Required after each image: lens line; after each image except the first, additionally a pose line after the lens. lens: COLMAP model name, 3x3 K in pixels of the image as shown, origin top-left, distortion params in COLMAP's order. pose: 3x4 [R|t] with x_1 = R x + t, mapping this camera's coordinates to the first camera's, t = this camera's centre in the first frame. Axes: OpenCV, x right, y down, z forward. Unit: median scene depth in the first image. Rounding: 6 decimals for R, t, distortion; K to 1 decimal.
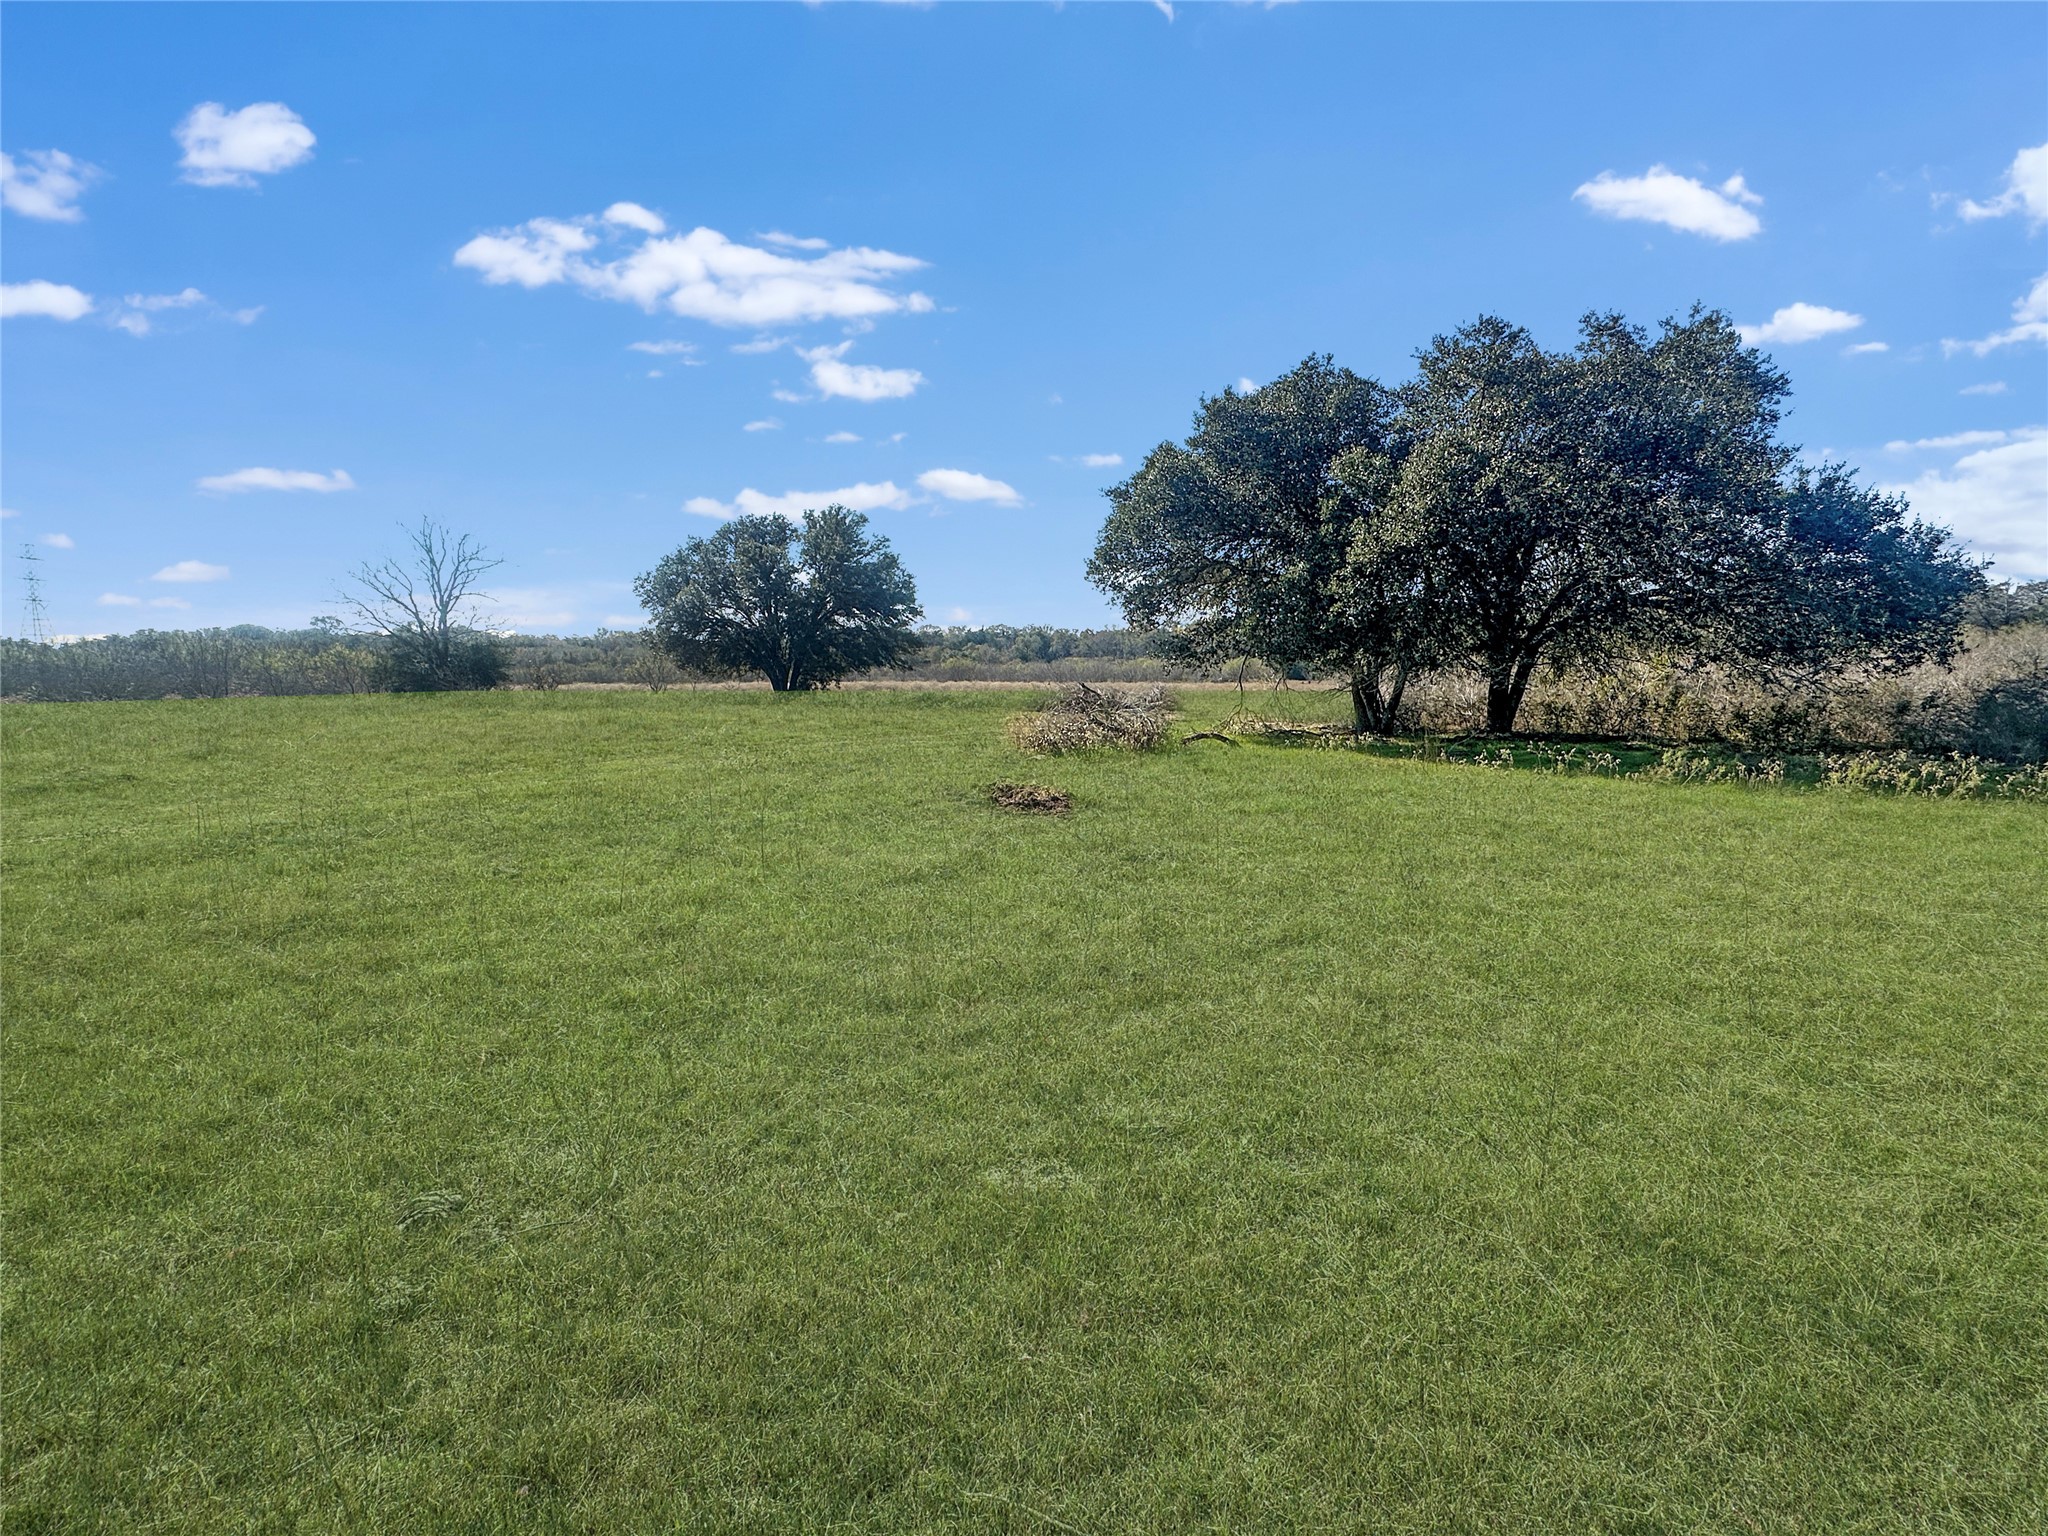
lens RADIAL K [[967.5, 0, 1024.0], [0, 967.5, 768.0], [0, 0, 1]] dist [0.001495, 0.000100]
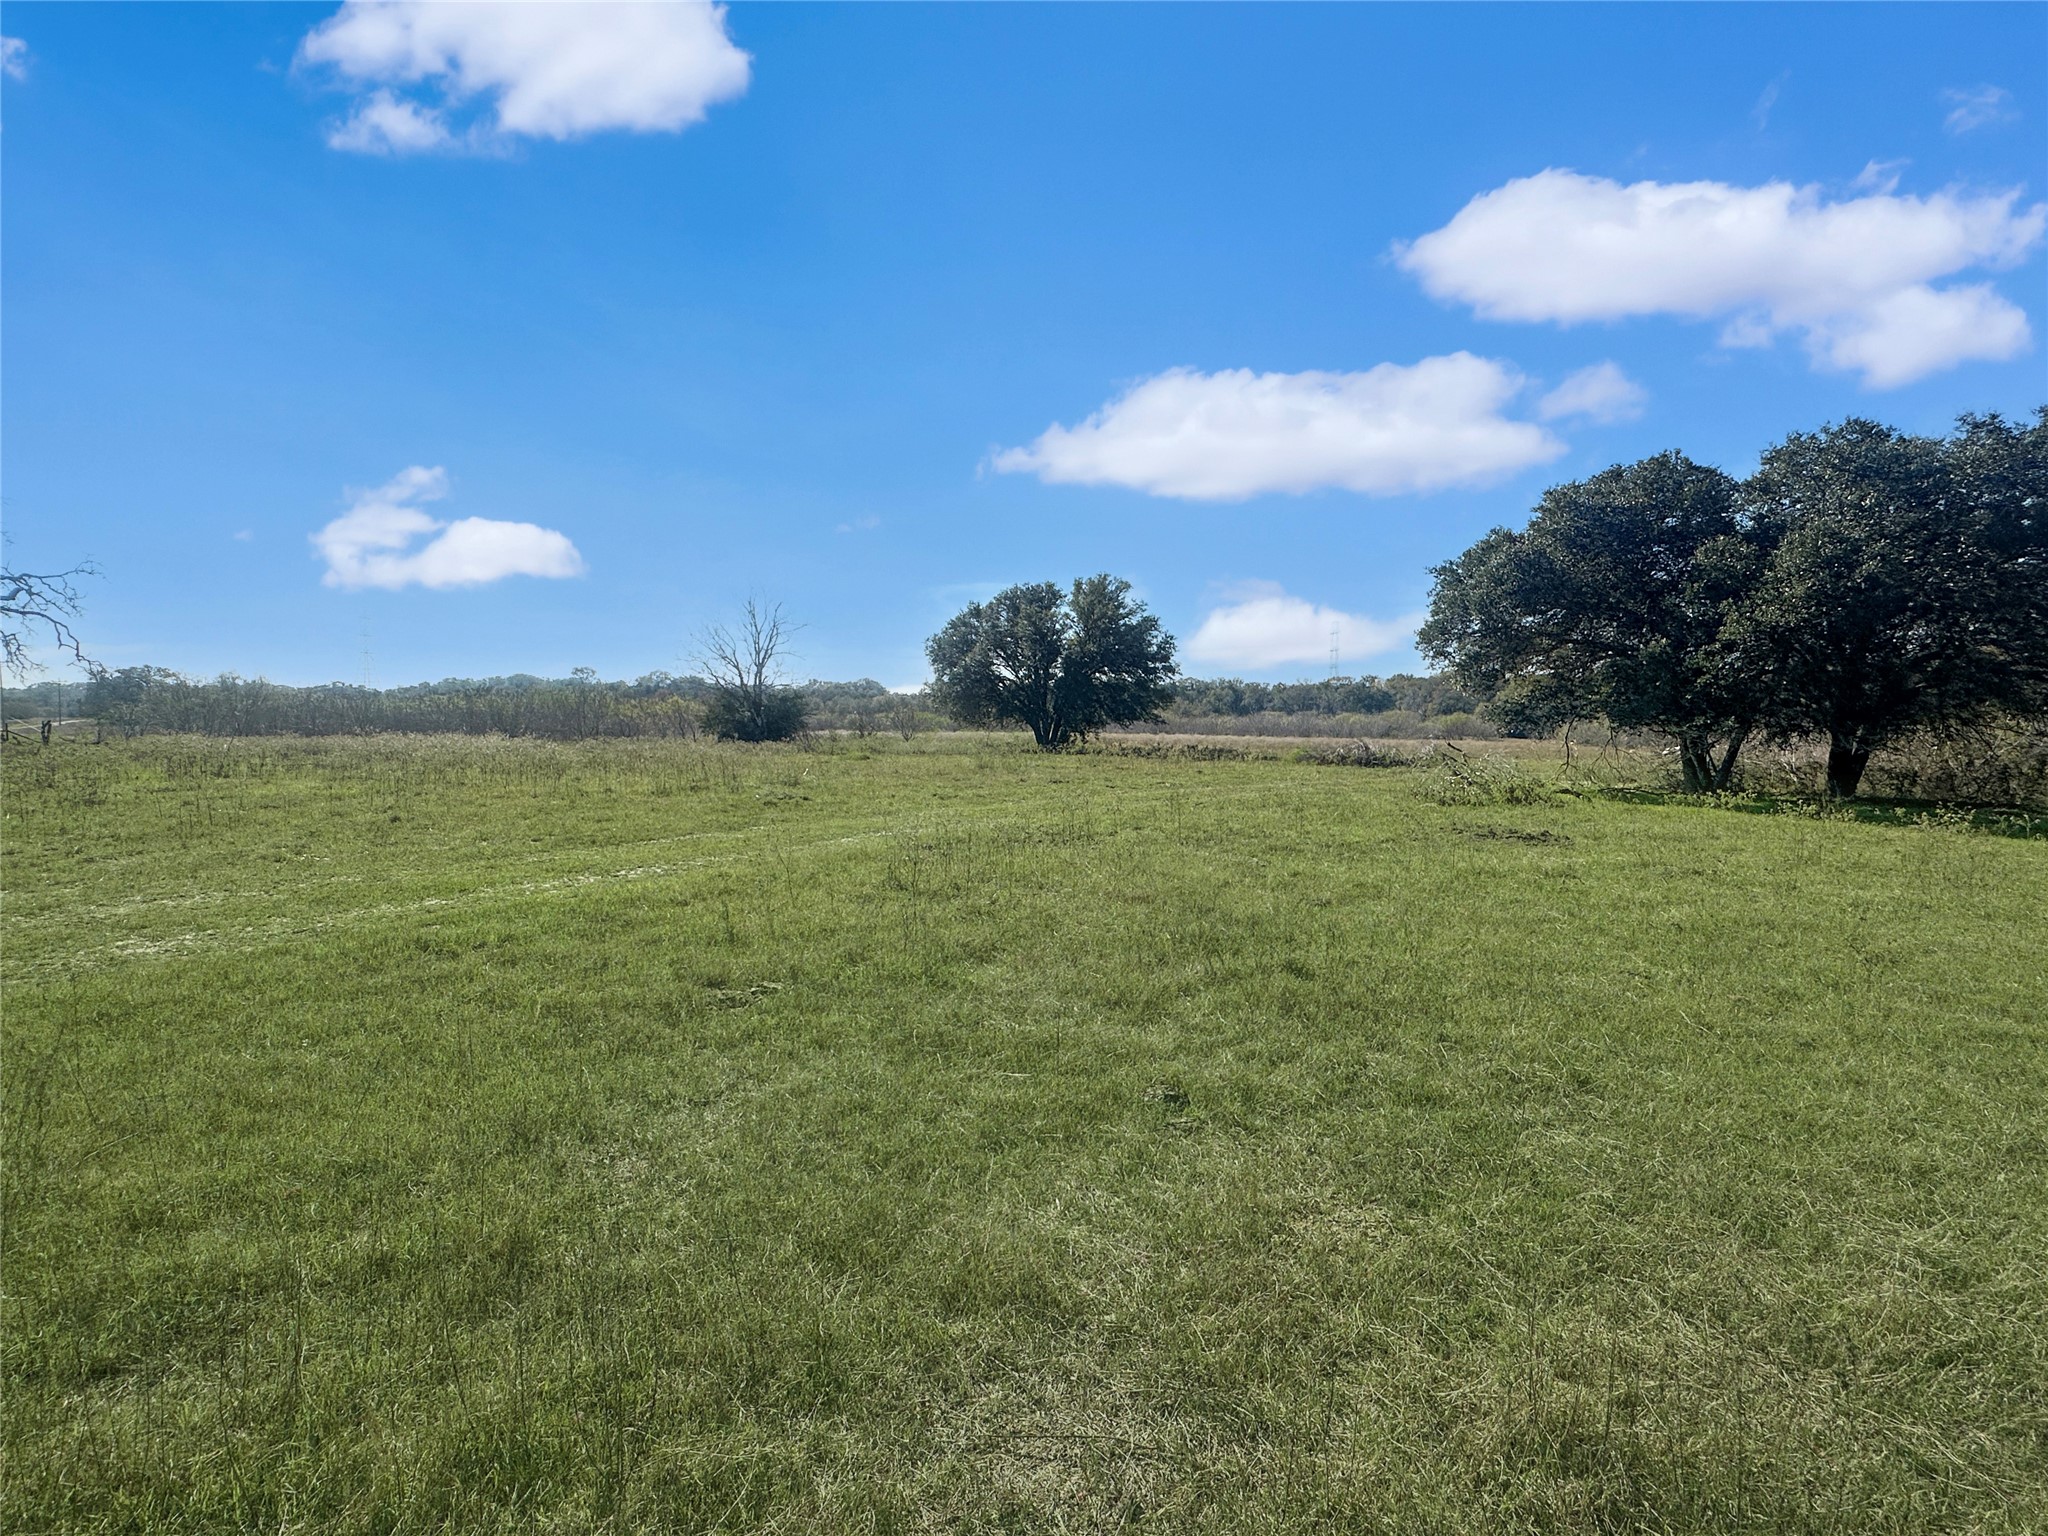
lens RADIAL K [[951.4, 0, 1024.0], [0, 951.4, 768.0], [0, 0, 1]] dist [-0.001328, -0.000563]
pose [[0.980996, 0.023837, -0.192558, -0.116099], [-0.033832, 0.998236, -0.048786, 0.008440], [0.191056, 0.054374, 0.980072, -0.109871]]
